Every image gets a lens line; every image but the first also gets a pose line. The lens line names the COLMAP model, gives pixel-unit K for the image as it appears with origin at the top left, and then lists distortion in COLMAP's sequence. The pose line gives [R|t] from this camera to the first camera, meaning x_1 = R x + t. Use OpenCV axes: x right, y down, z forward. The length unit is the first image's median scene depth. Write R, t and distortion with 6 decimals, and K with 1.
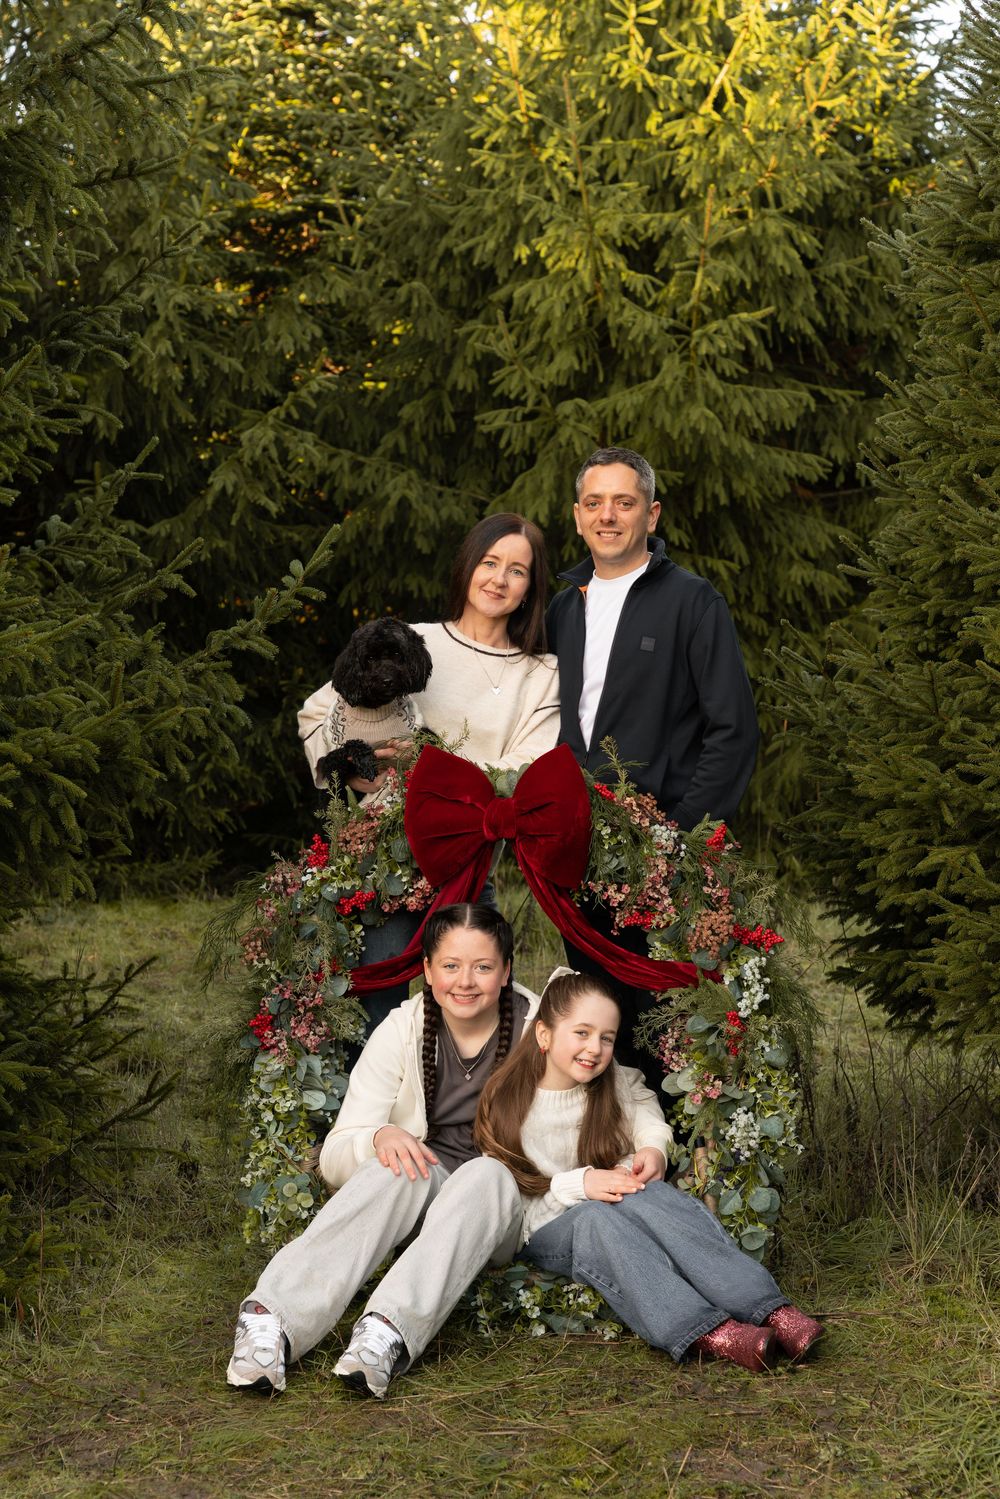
lens RADIAL K [[2689.1, 0, 468.4], [0, 2689.1, 785.2], [0, 0, 1]] dist [0.097655, 0.000000]
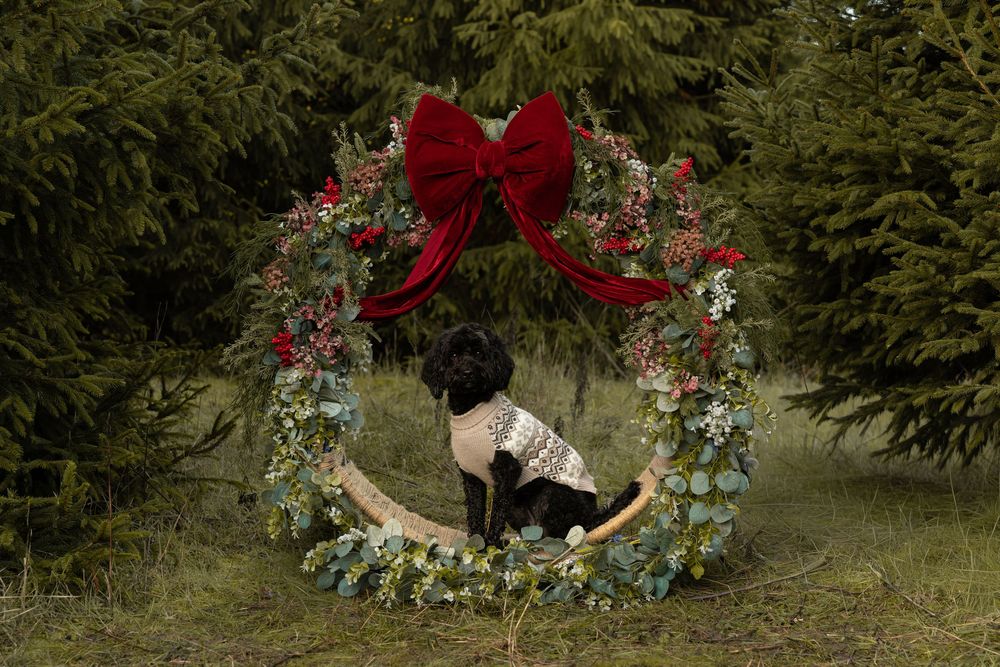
lens RADIAL K [[1750.1, 0, 490.2], [0, 1750.1, 332.0], [0, 0, 1]] dist [0.028797, 0.000000]
pose [[0.999604, -0.009591, 0.026462, -0.003648], [0.010148, 0.999728, -0.020998, 0.038744], [-0.026253, 0.021258, 0.999429, 0.103269]]
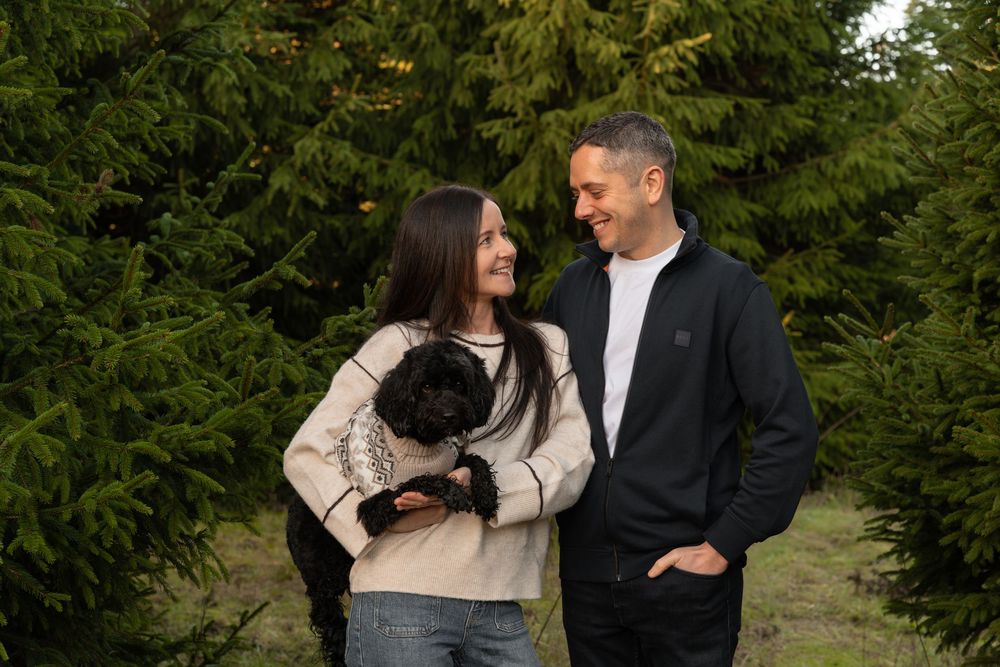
lens RADIAL K [[1905.6, 0, 497.3], [0, 1905.6, 360.9], [0, 0, 1]] dist [0.052528, 0.000000]
pose [[0.998964, -0.030572, 0.033701, -0.021195], [0.031142, 0.999378, -0.016539, -0.010106], [-0.033174, 0.017571, 0.999295, 0.097196]]
